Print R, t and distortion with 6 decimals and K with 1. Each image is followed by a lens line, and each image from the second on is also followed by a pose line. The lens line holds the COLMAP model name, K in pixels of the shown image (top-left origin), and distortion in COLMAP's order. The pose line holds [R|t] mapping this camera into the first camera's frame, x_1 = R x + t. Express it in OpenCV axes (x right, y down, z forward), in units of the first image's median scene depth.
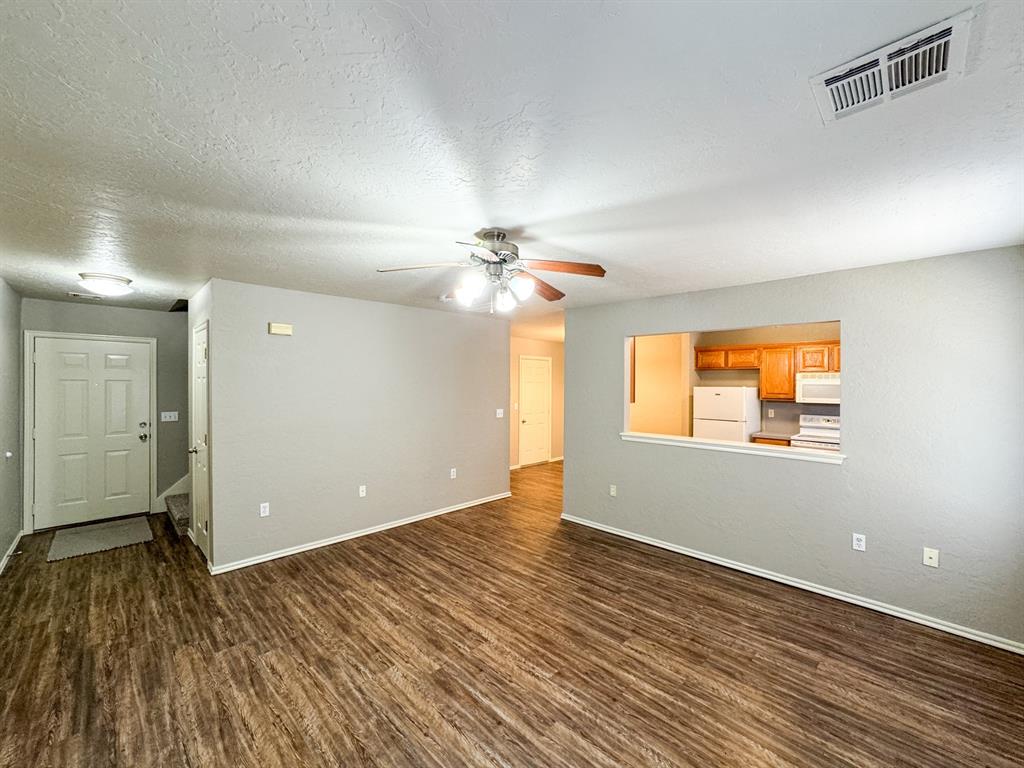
lens RADIAL K [[417.3, 0, 507.6], [0, 417.3, 386.5], [0, 0, 1]] dist [-0.047272, 0.017733]
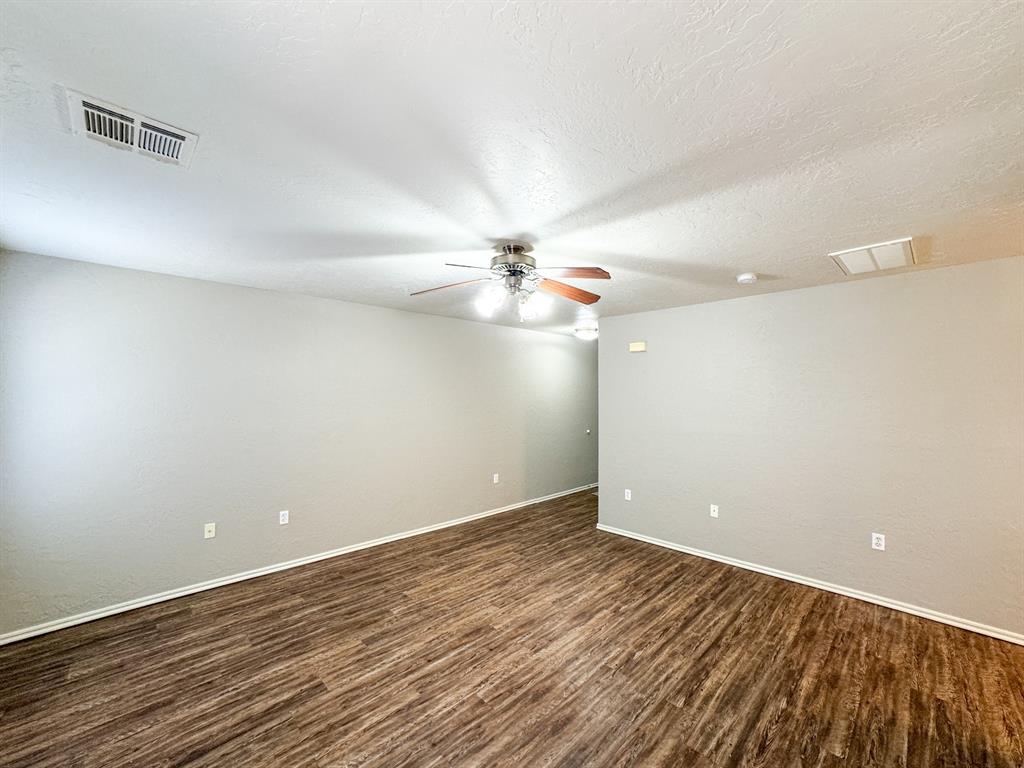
lens RADIAL K [[417.3, 0, 507.6], [0, 417.3, 386.5], [0, 0, 1]] dist [-0.047272, 0.017733]
pose [[-0.025968, -0.017737, -0.999505, 0.881198], [-0.010864, 0.999789, -0.017460, 0.006624], [0.999604, 0.010405, -0.026155, 0.900293]]
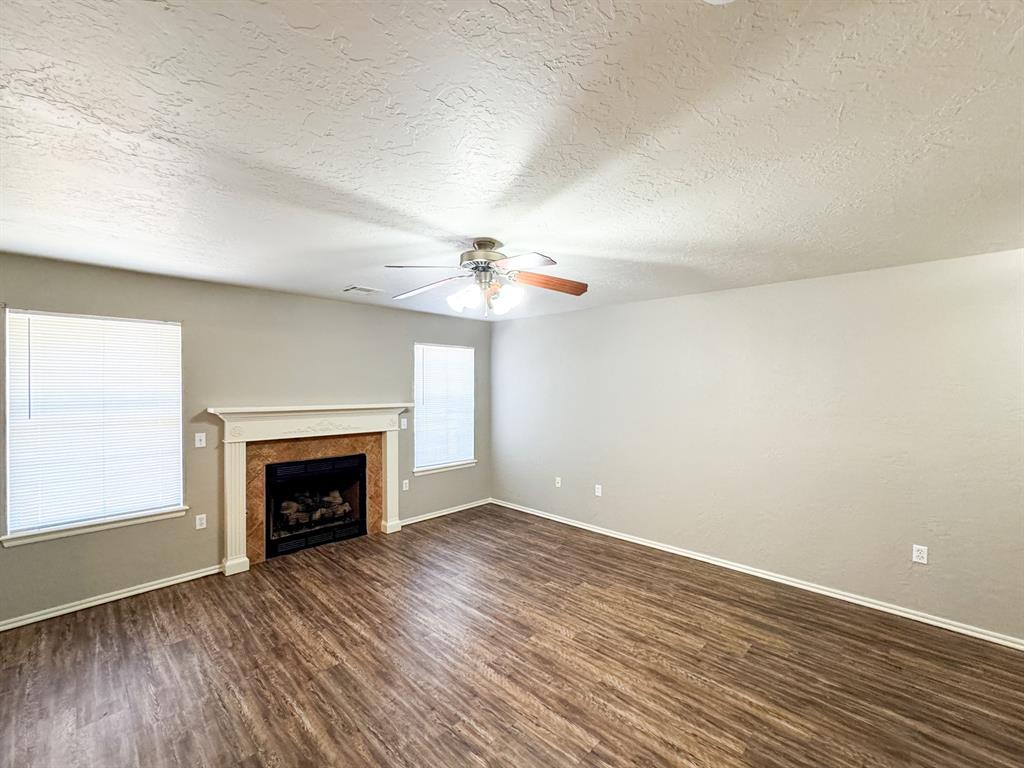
lens RADIAL K [[417.3, 0, 507.6], [0, 417.3, 386.5], [0, 0, 1]] dist [-0.047272, 0.017733]
pose [[-0.999748, -0.010919, -0.019604, -0.064549], [-0.011087, 0.999902, 0.008492, -0.002681], [0.019510, 0.008707, -0.999772, 1.792751]]
